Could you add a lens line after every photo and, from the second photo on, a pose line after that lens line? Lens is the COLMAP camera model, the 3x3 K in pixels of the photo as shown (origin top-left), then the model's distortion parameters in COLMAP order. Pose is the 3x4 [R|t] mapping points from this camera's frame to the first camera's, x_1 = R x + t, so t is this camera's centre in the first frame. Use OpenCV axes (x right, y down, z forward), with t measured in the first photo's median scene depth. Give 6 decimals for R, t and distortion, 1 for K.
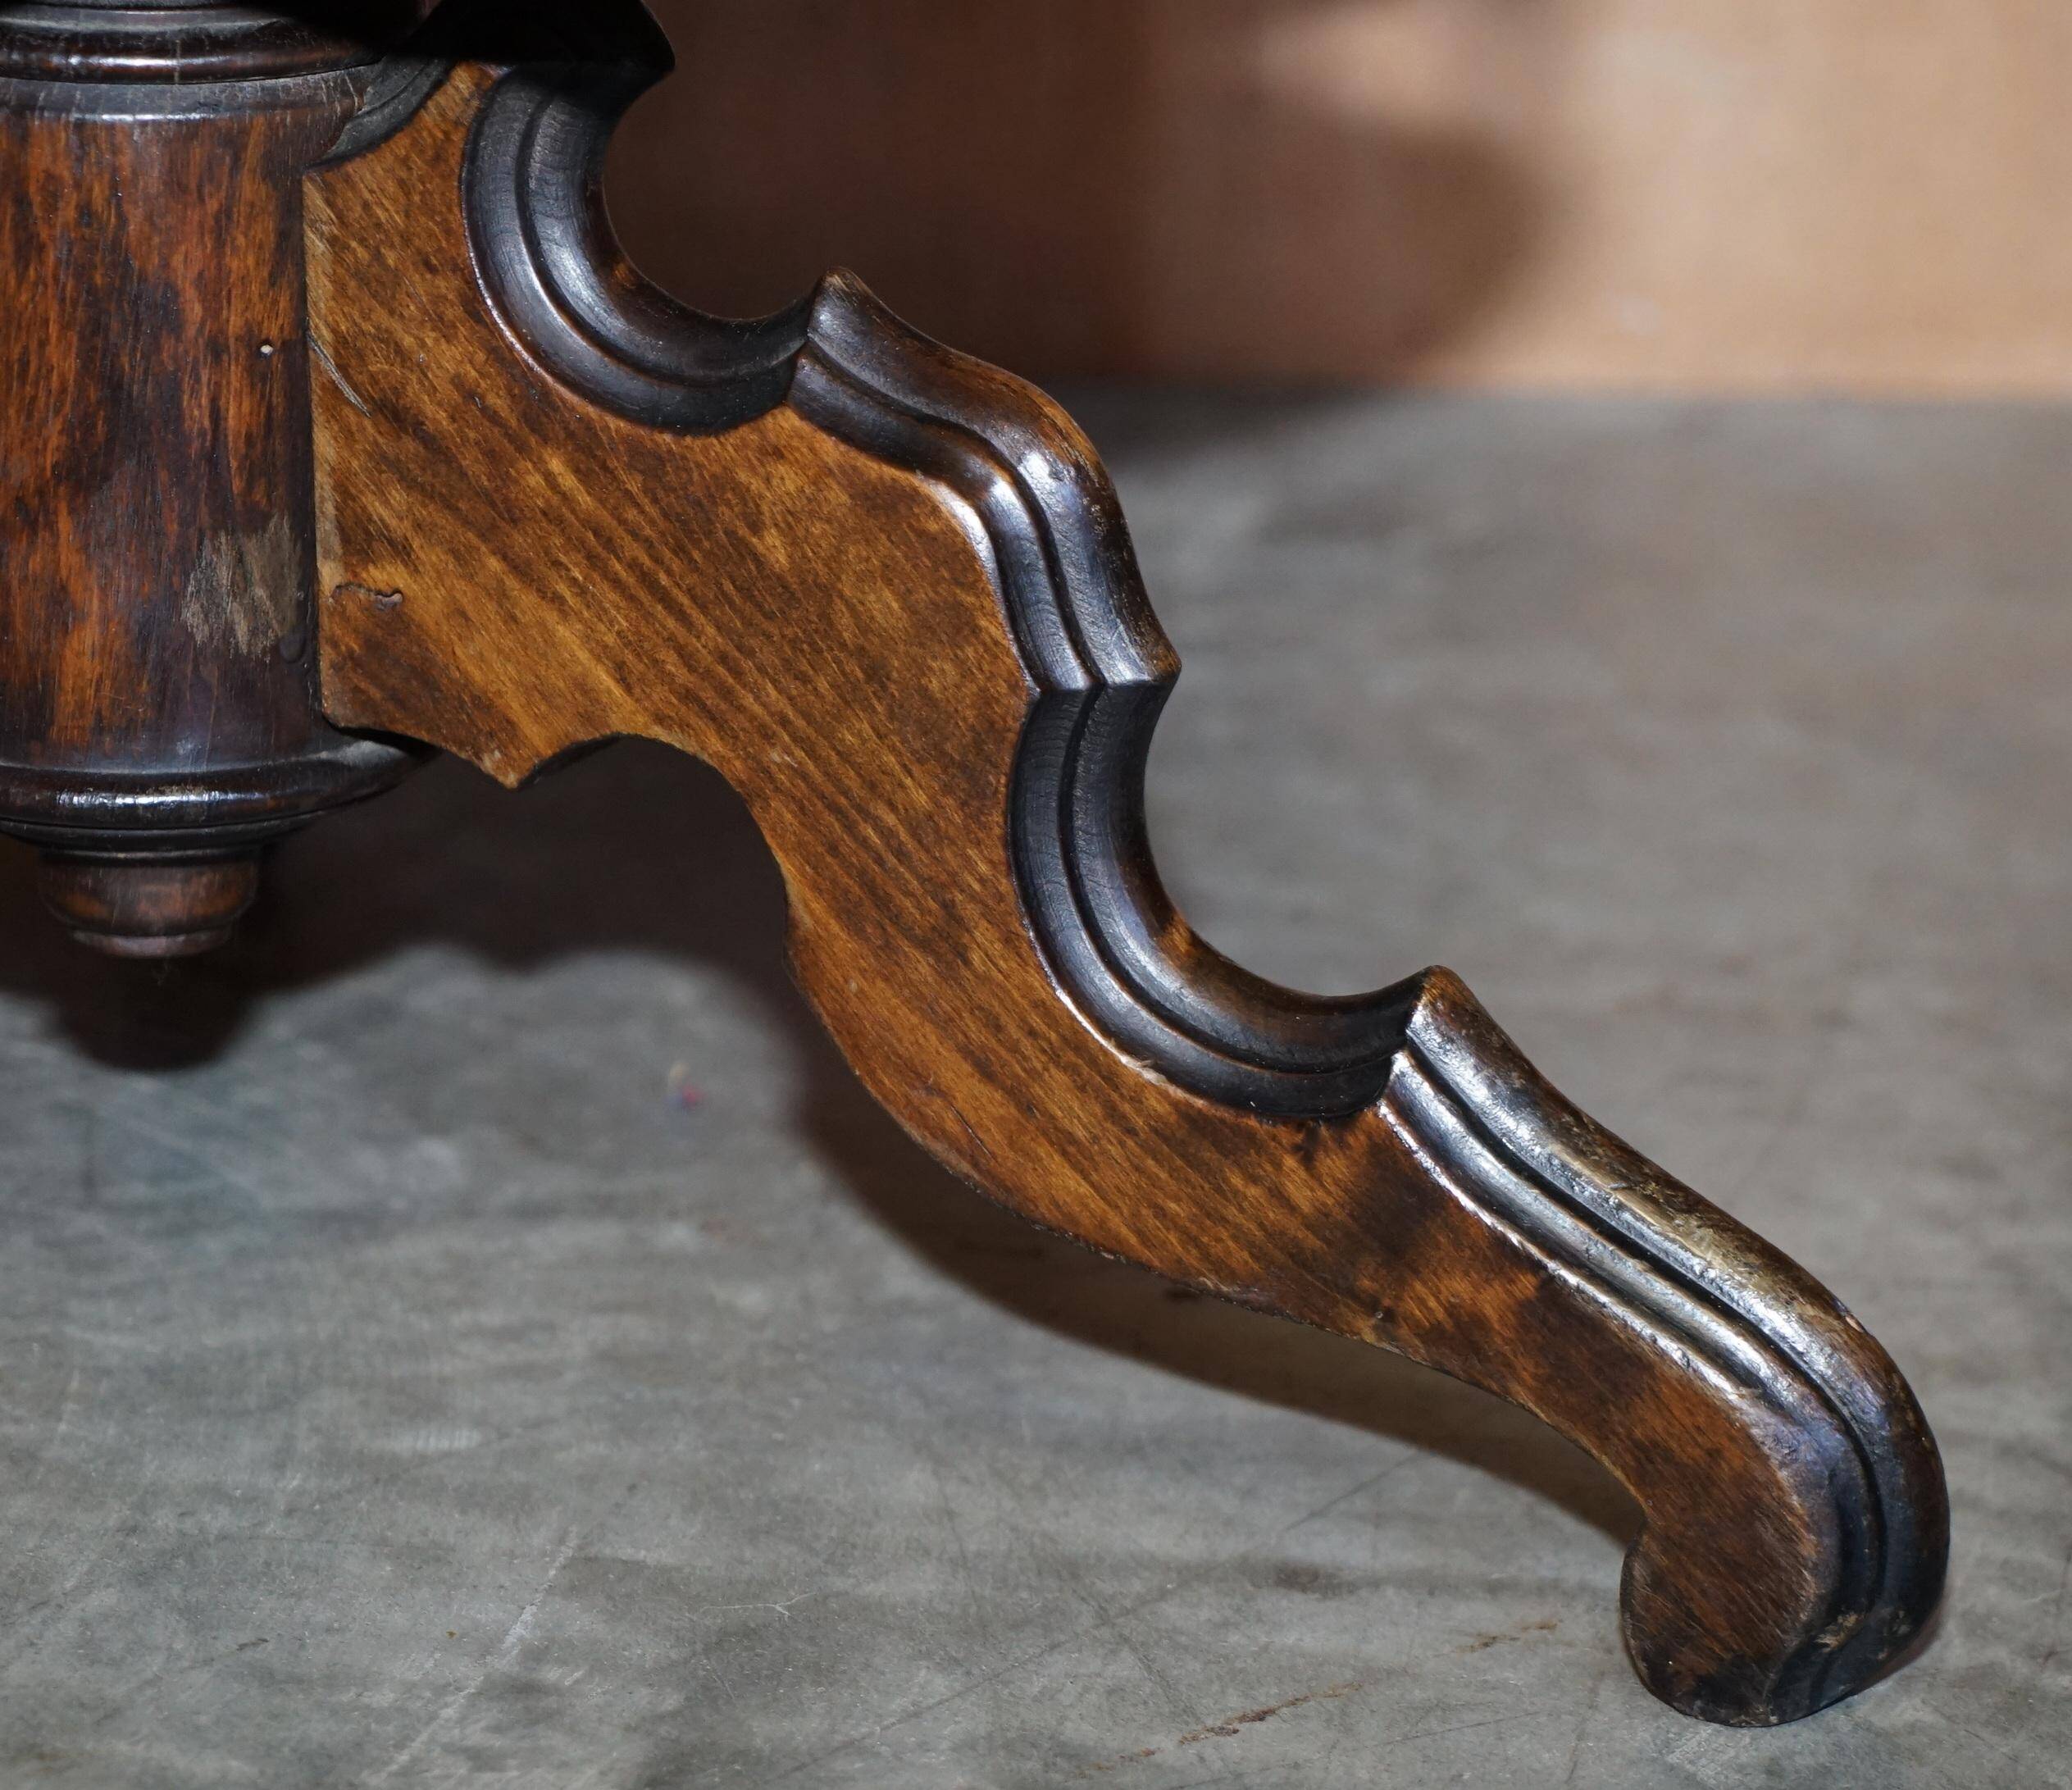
lens RADIAL K [[6540.2, 0, 1093.0], [0, 6540.2, 1032.8], [0, 0, 1]] dist [-0.051275, 0.000000]
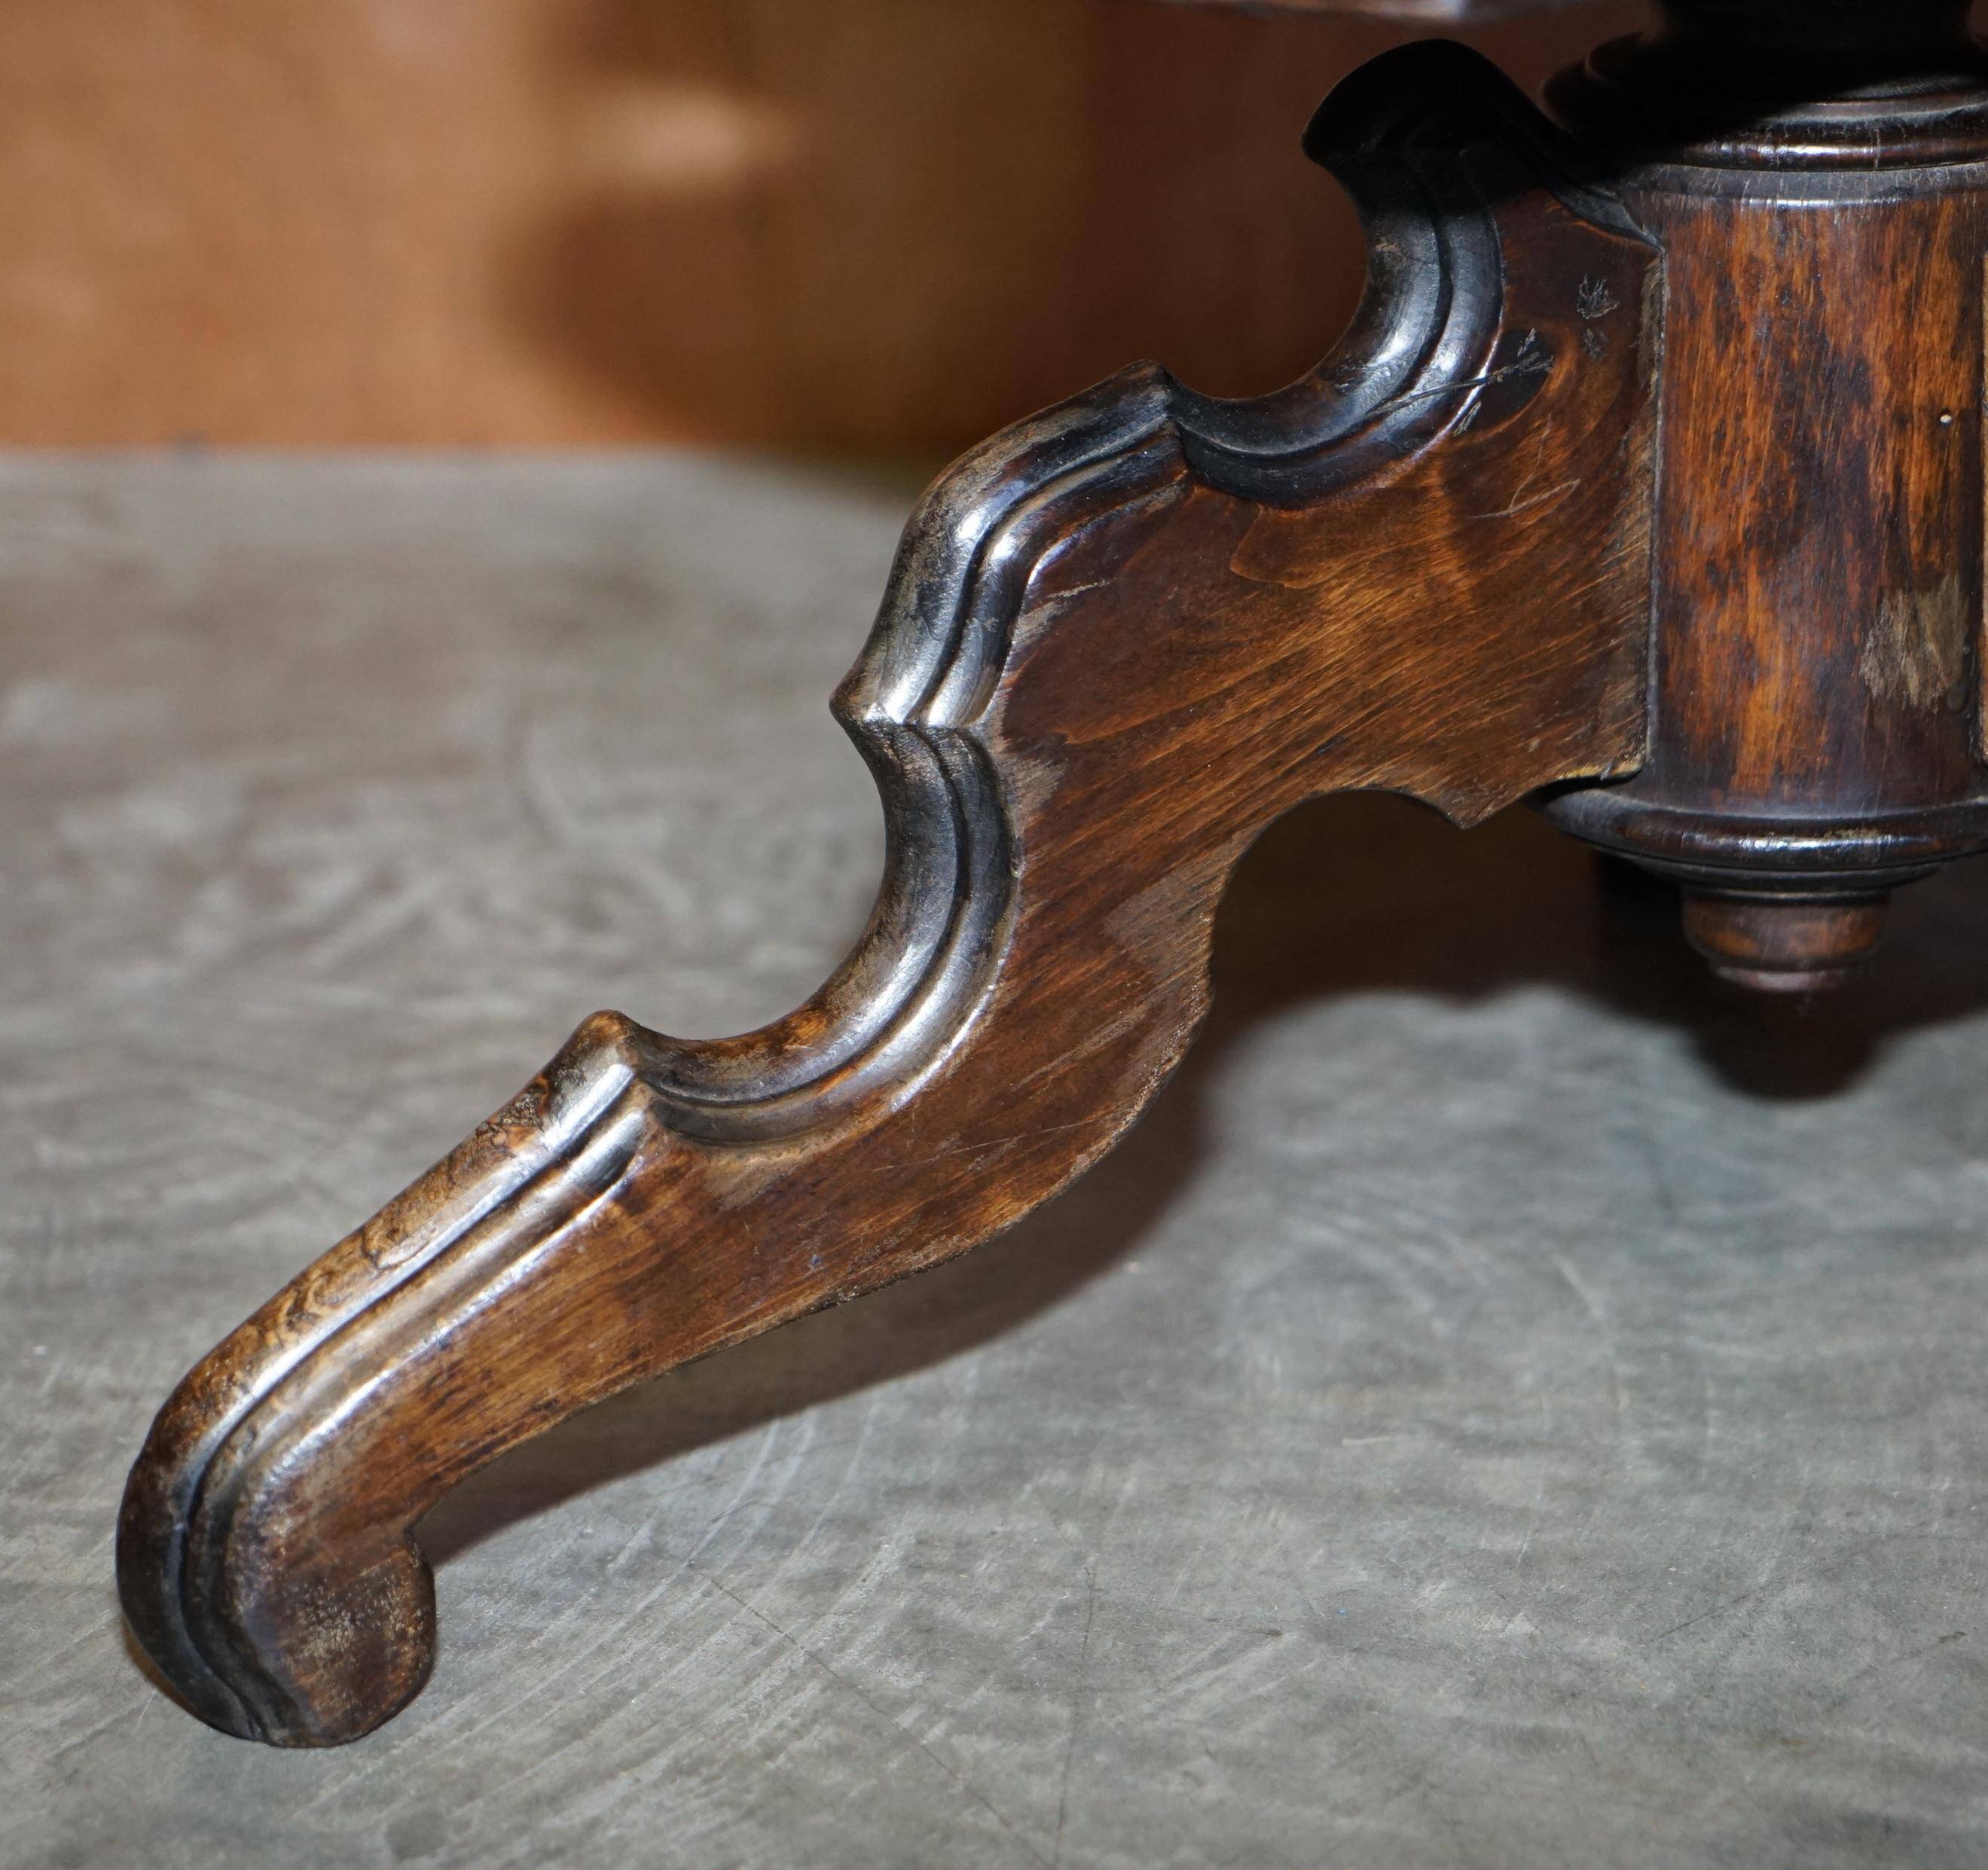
lens RADIAL K [[5990.6, 0, 1030.6], [0, 5990.6, 1024.8], [0, 0, 1]] dist [-0.065981, 0.000000]
pose [[0.989211, -0.004904, -0.146417, -0.132809], [0.003758, 0.999960, -0.008097, 0.001387], [0.146451, 0.007459, 0.989190, 0.016369]]
